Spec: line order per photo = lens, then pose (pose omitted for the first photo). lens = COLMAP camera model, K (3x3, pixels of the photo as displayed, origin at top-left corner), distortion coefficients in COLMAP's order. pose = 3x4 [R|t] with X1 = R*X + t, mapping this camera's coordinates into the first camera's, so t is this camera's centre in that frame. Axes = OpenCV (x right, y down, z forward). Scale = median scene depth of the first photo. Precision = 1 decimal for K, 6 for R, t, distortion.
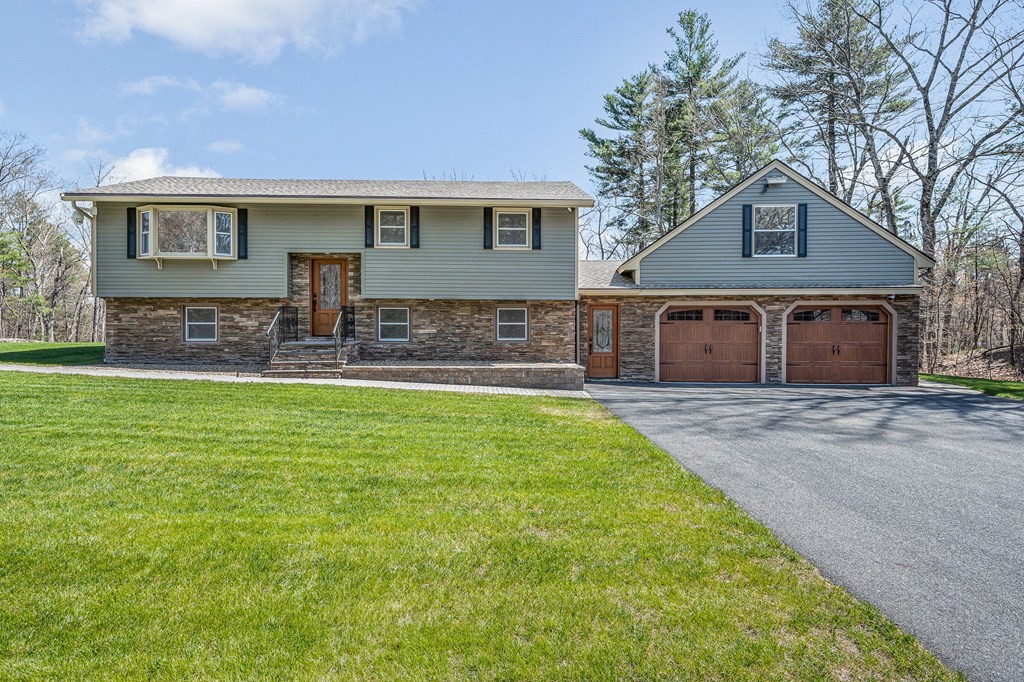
lens RADIAL K [[549.2, 0, 512.0], [0, 549.2, 341.0], [0, 0, 1]] dist [-0.002559, 0.000643]
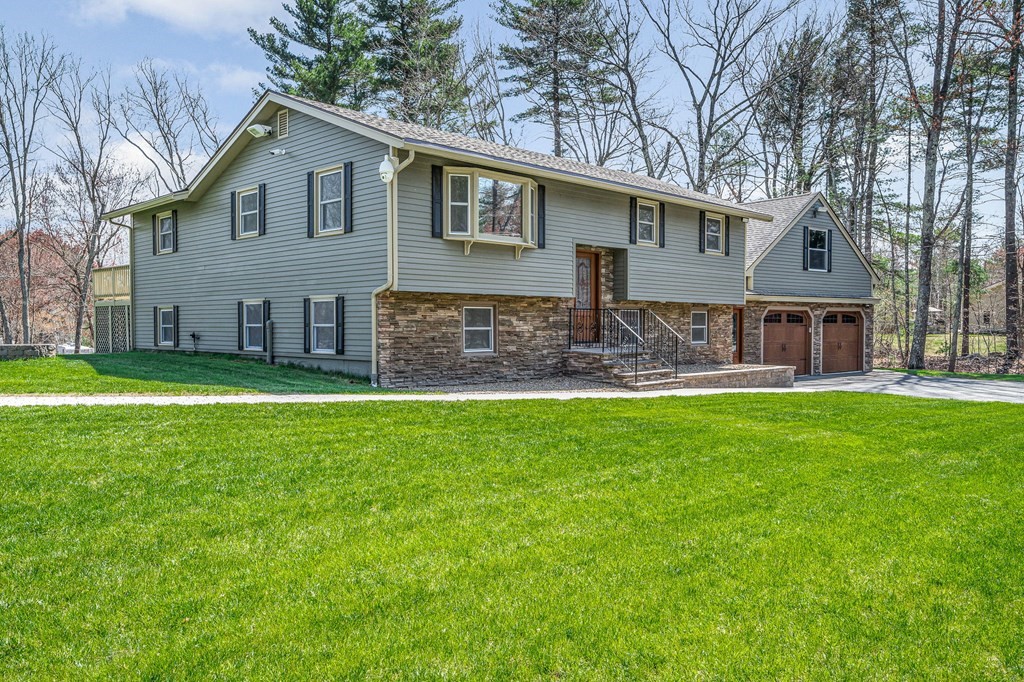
lens RADIAL K [[783.2, 0, 512.0], [0, 783.2, 341.0], [0, 0, 1]] dist [-0.002322, 0.005995]
pose [[0.738006, -0.015921, 0.674606, -1.256182], [0.006074, 0.999838, 0.016952, -0.032963], [-0.674767, -0.008413, 0.737983, 0.180209]]
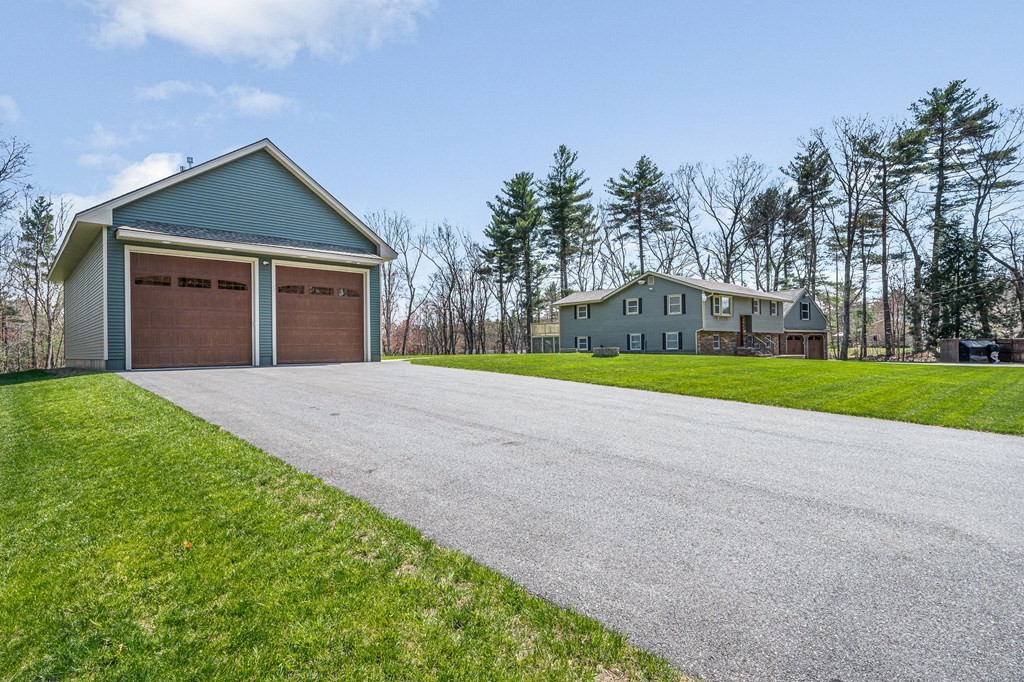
lens RADIAL K [[514.8, 0, 492.3], [0, 514.8, 346.4], [0, 0, 1]] dist [-0.018516, -0.000830]
pose [[0.800575, -0.008395, 0.599174, -2.770708], [0.019130, 0.999750, -0.011553, -0.002405], [-0.598928, 0.020711, 0.800535, -0.250585]]
